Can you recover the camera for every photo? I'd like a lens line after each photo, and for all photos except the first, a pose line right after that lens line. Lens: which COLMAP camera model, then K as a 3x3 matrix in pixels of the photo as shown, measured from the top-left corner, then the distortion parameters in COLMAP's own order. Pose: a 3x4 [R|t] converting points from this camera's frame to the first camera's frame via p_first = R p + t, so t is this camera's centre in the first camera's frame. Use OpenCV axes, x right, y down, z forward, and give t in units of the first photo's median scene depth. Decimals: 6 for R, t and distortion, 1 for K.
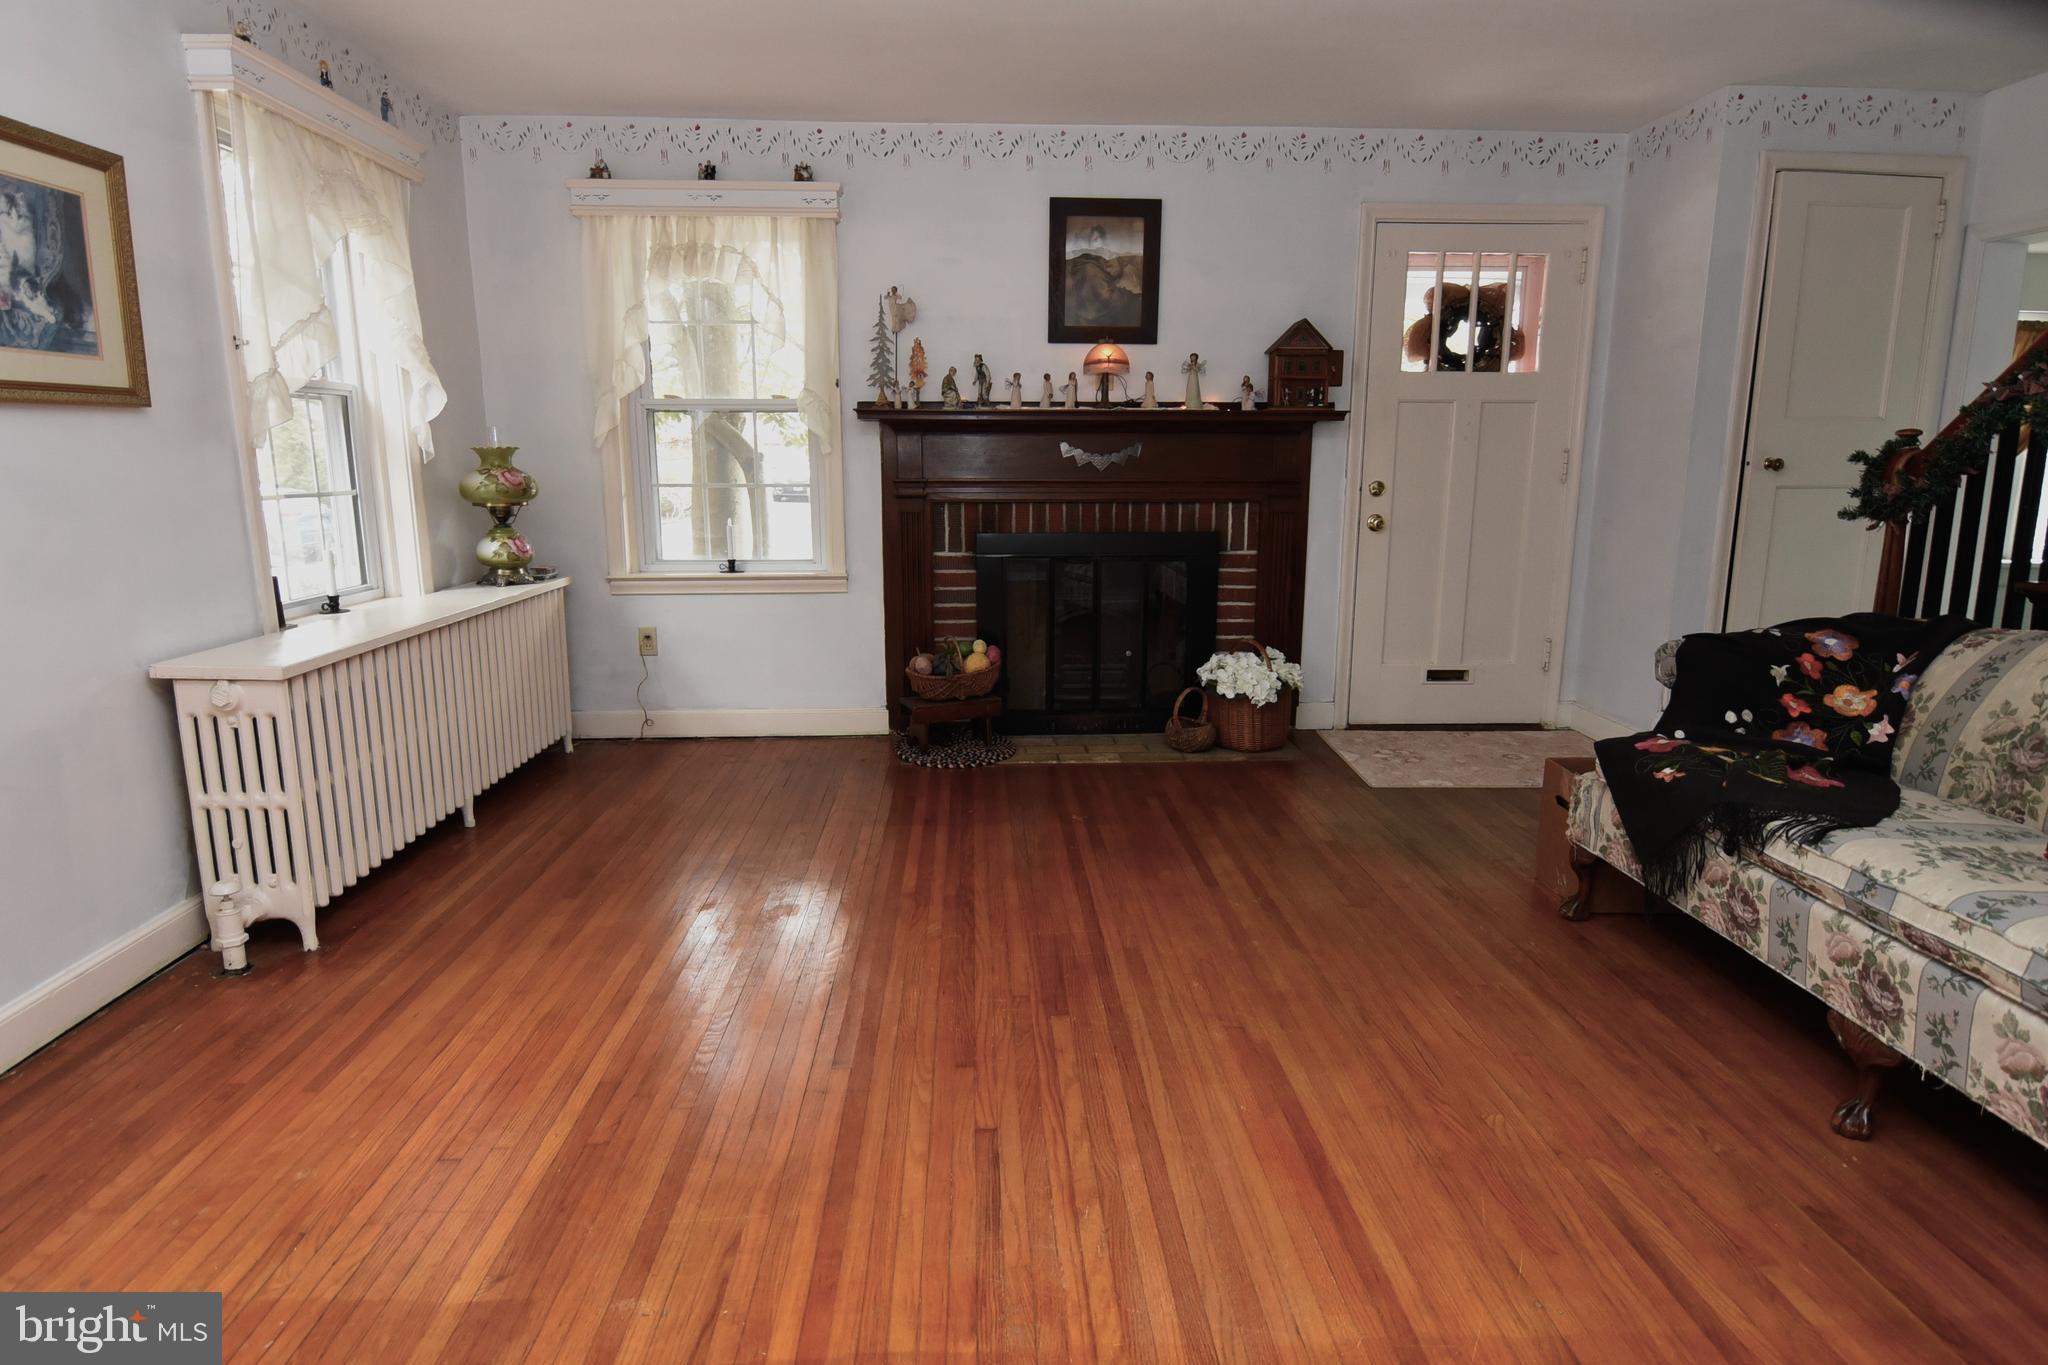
lens RADIAL K [[1145.4, 0, 1018.3], [0, 1145.4, 681.6], [0, 0, 1]] dist [0.007993, -0.021096]
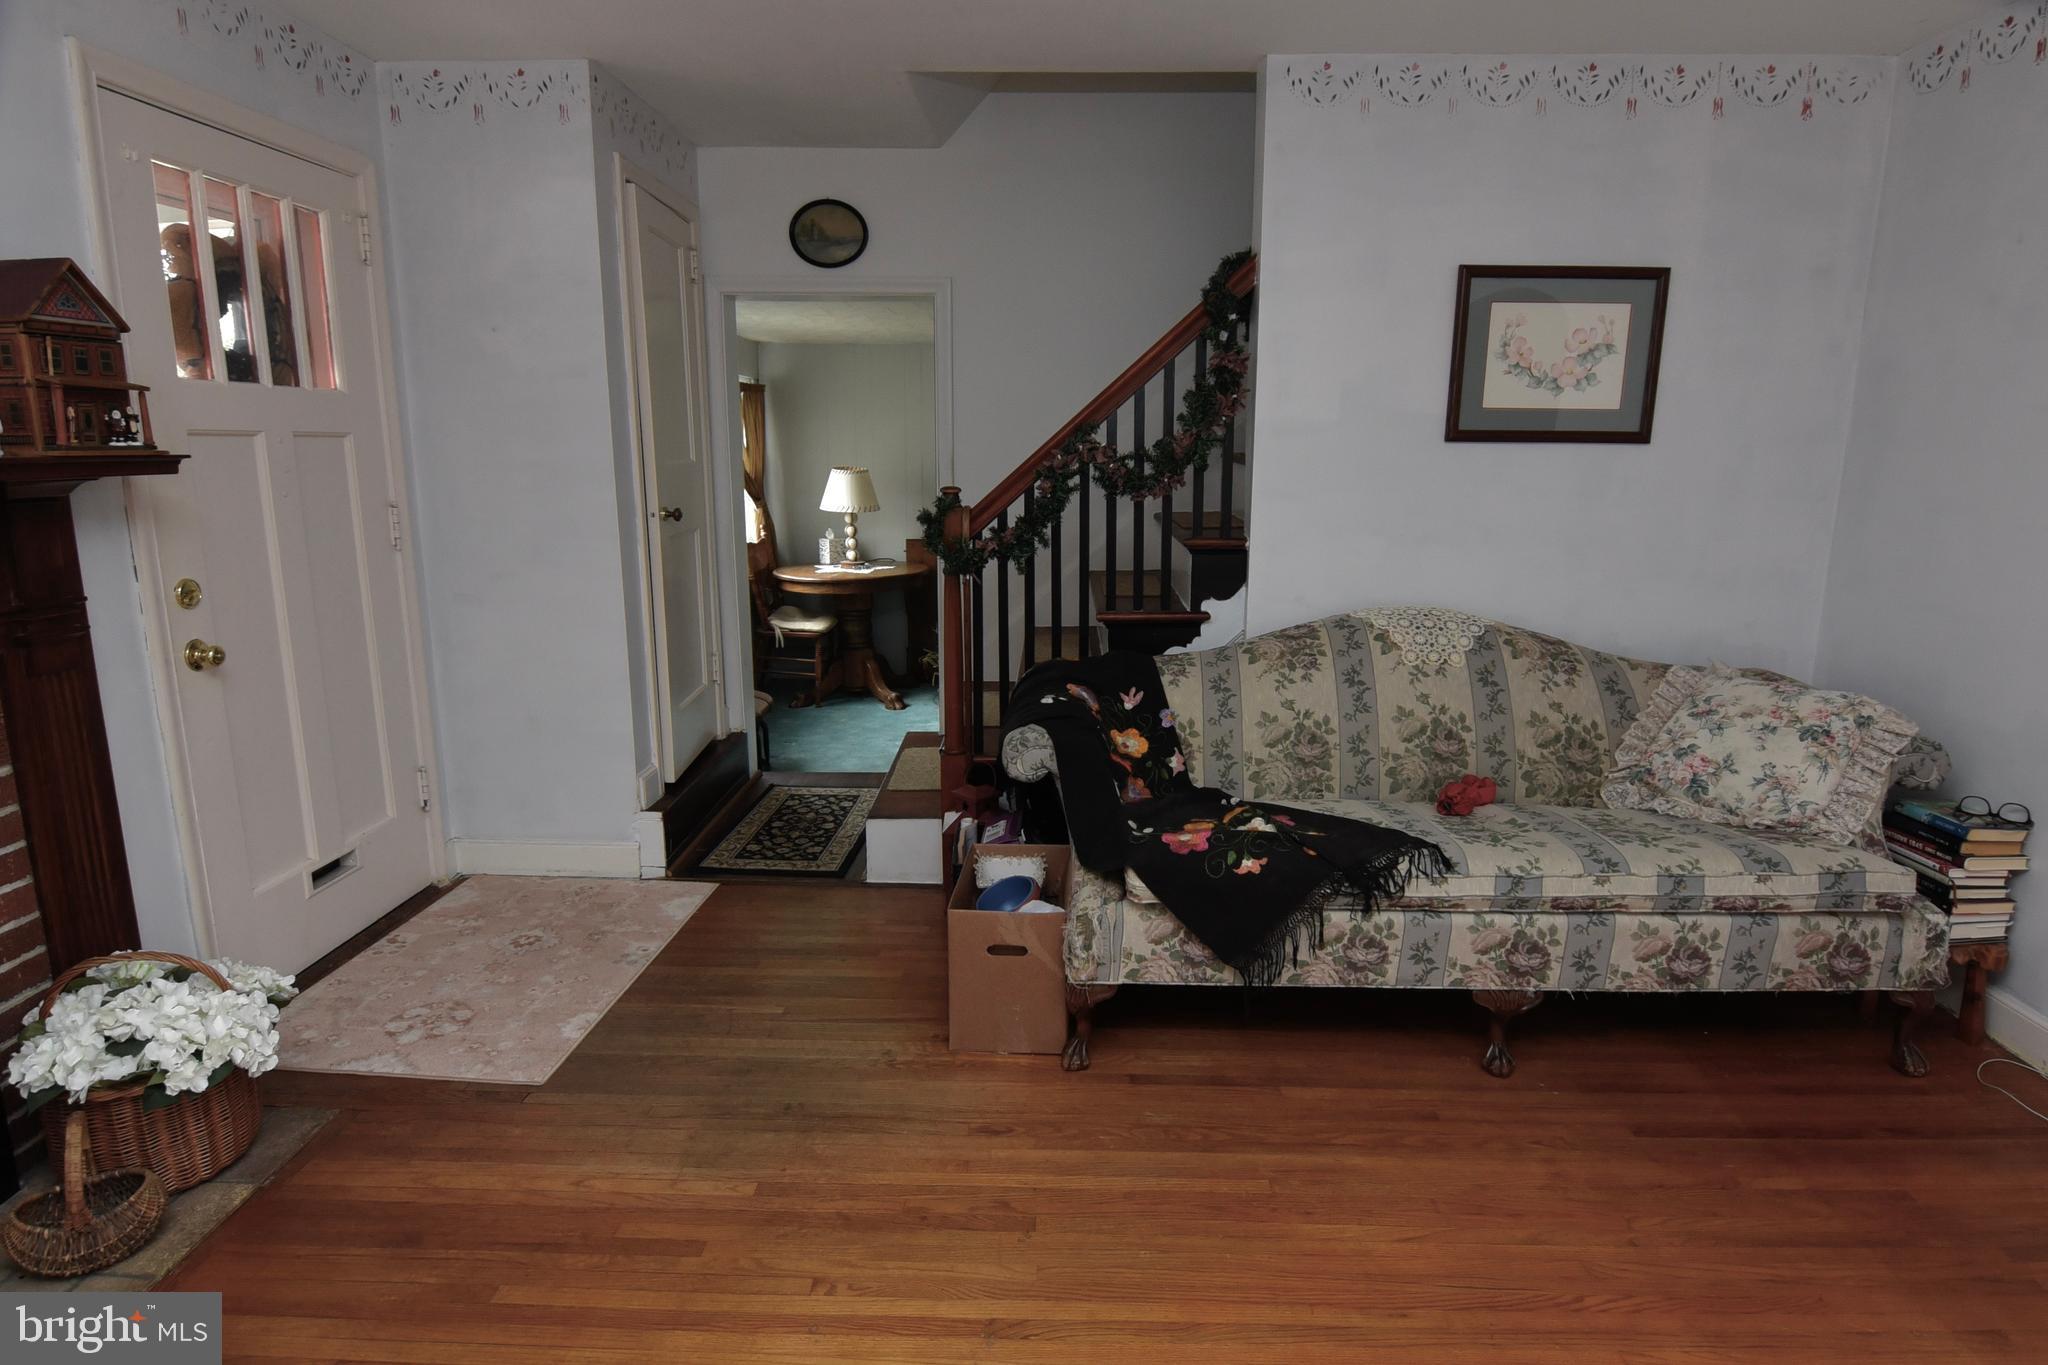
lens RADIAL K [[1105.4, 0, 1051.7], [0, 1105.4, 665.8], [0, 0, 1]] dist [0.004941, -0.019884]
pose [[0.057252, -0.193088, 0.979510, -0.187544], [0.188878, 0.965496, 0.179285, -0.160920], [-0.980330, 0.174744, 0.091747, 0.595764]]
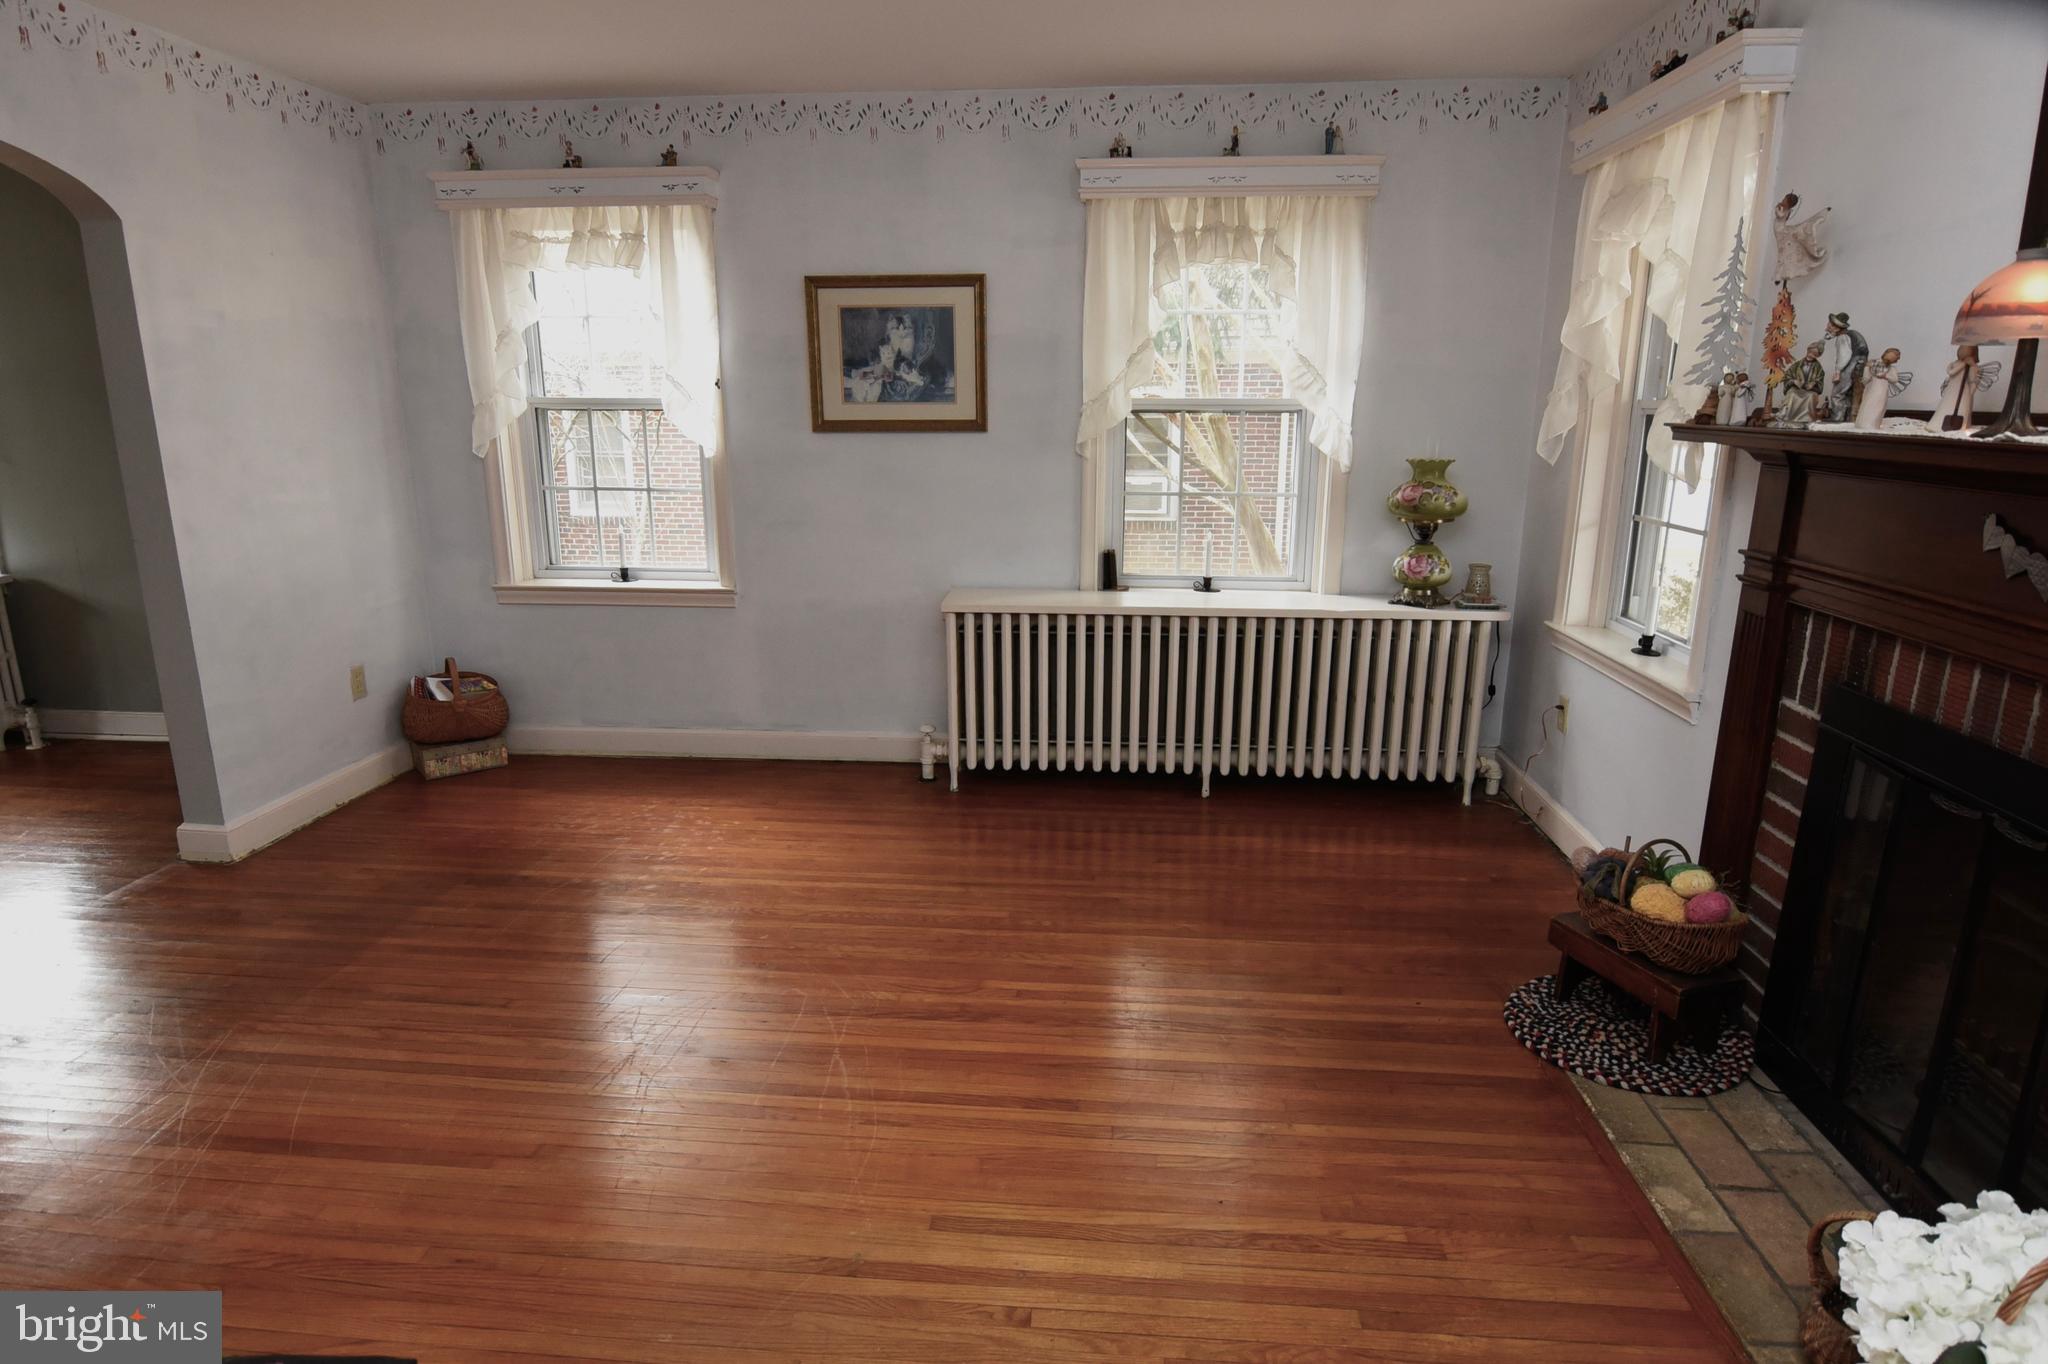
lens RADIAL K [[1131.4, 0, 1022.4], [0, 1131.4, 683.4], [0, 0, 1]] dist [0.006415, -0.020168]
pose [[-0.136318, 0.239417, -0.961300, 0.493874], [-0.194530, 0.944997, 0.262942, -0.196950], [0.971378, 0.222845, -0.082246, 0.743151]]
